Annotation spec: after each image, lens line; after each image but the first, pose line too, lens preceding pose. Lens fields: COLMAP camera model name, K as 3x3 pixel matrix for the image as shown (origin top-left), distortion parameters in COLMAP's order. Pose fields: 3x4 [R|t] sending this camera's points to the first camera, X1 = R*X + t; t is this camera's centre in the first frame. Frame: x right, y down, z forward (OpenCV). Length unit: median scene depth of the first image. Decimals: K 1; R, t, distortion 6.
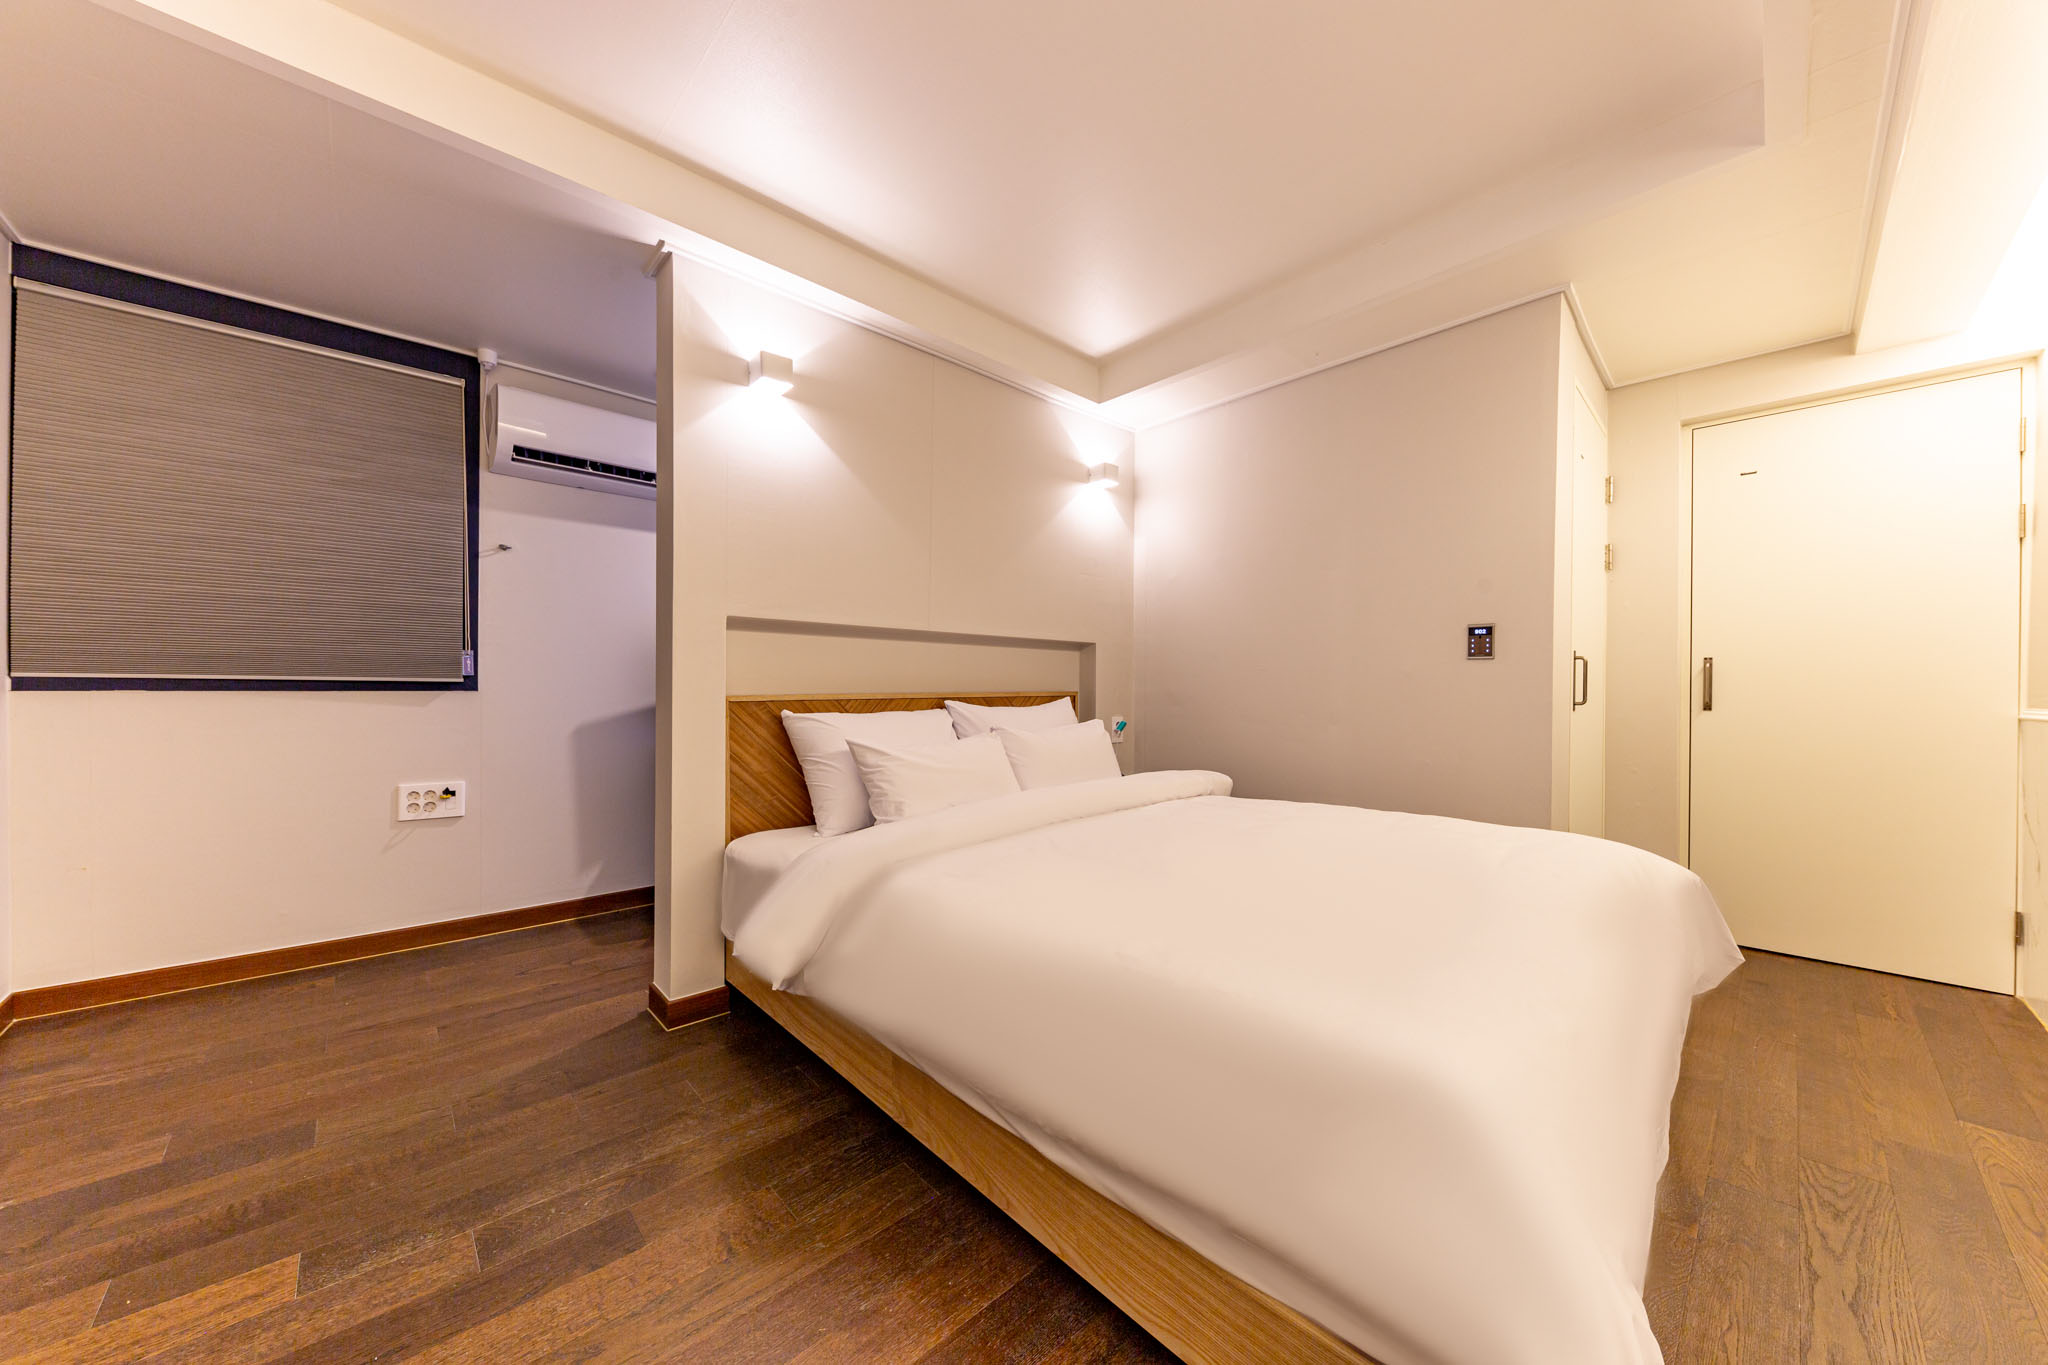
lens RADIAL K [[701.9, 0, 1015.5], [0, 701.9, 690.0], [0, 0, 1]] dist [0.012730, -0.005121]
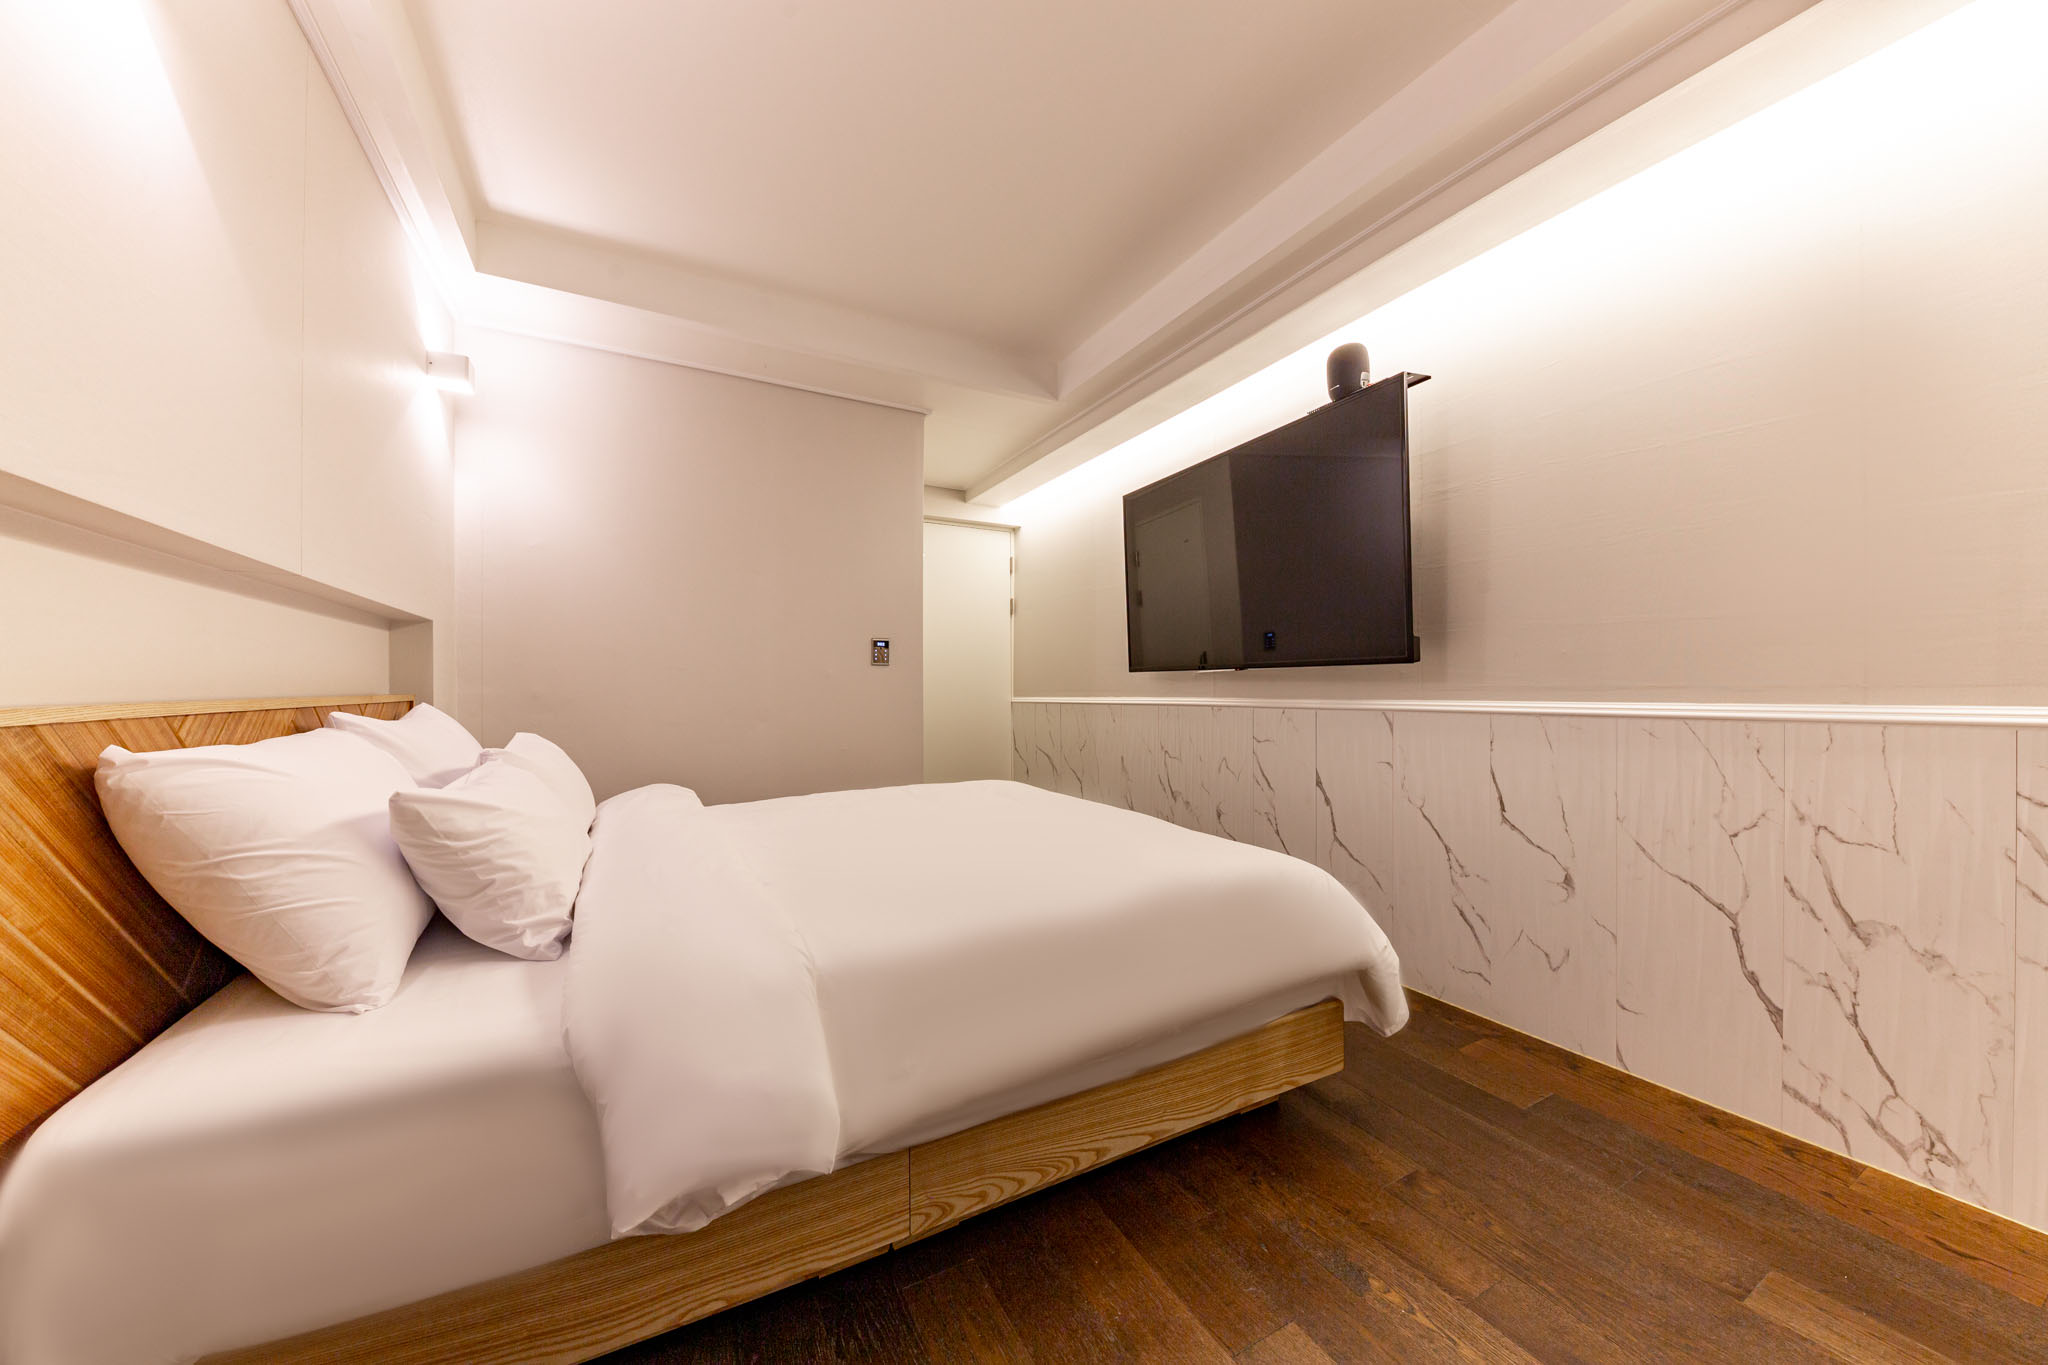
lens RADIAL K [[708.7, 0, 1026.4], [0, 708.7, 697.9], [0, 0, 1]] dist [0.009426, -0.005405]
pose [[0.245101, -0.013623, 0.969402, -0.574227], [0.009374, 0.999888, 0.011681, 0.003735], [-0.969452, 0.006224, 0.245201, 0.434942]]
